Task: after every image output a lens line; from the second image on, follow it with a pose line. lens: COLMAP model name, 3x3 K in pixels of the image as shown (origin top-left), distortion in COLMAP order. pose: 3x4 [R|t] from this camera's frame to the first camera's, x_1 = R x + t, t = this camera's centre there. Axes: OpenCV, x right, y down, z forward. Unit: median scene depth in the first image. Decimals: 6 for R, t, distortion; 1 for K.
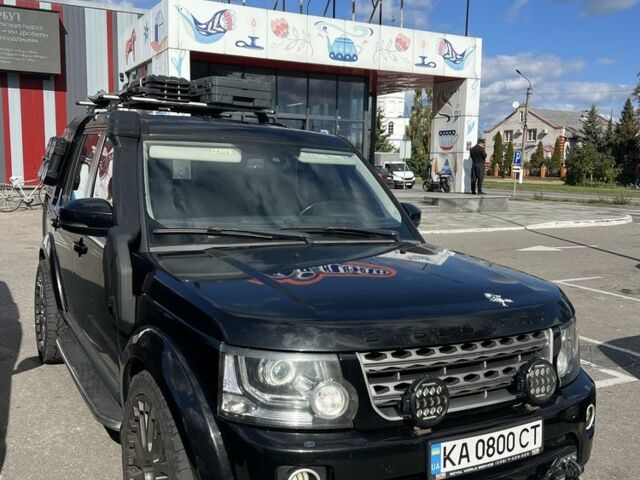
lens RADIAL K [[669.2, 0, 321.9], [0, 669.2, 239.6], [0, 0, 1]] dist [-0.014396, 0.000000]
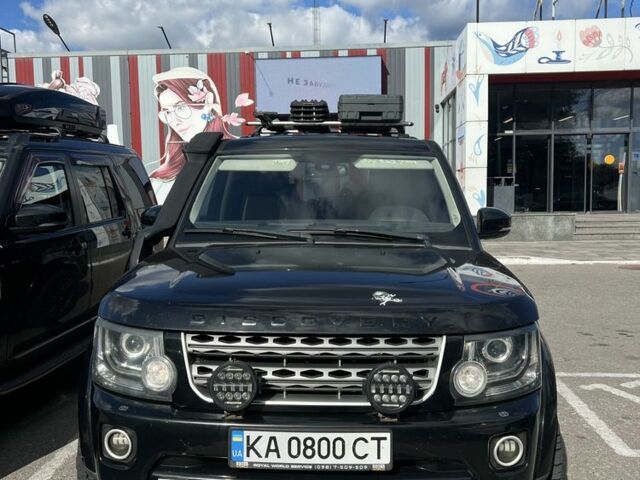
lens RADIAL K [[669.2, 0, 321.8], [0, 669.2, 242.5], [0, 0, 1]] dist [-0.014396, 0.000000]
pose [[0.835055, 0.000233, -0.550166, 0.737133], [-0.023654, 0.999090, -0.035479, 0.051473], [0.549657, 0.042640, 0.834301, 0.200161]]
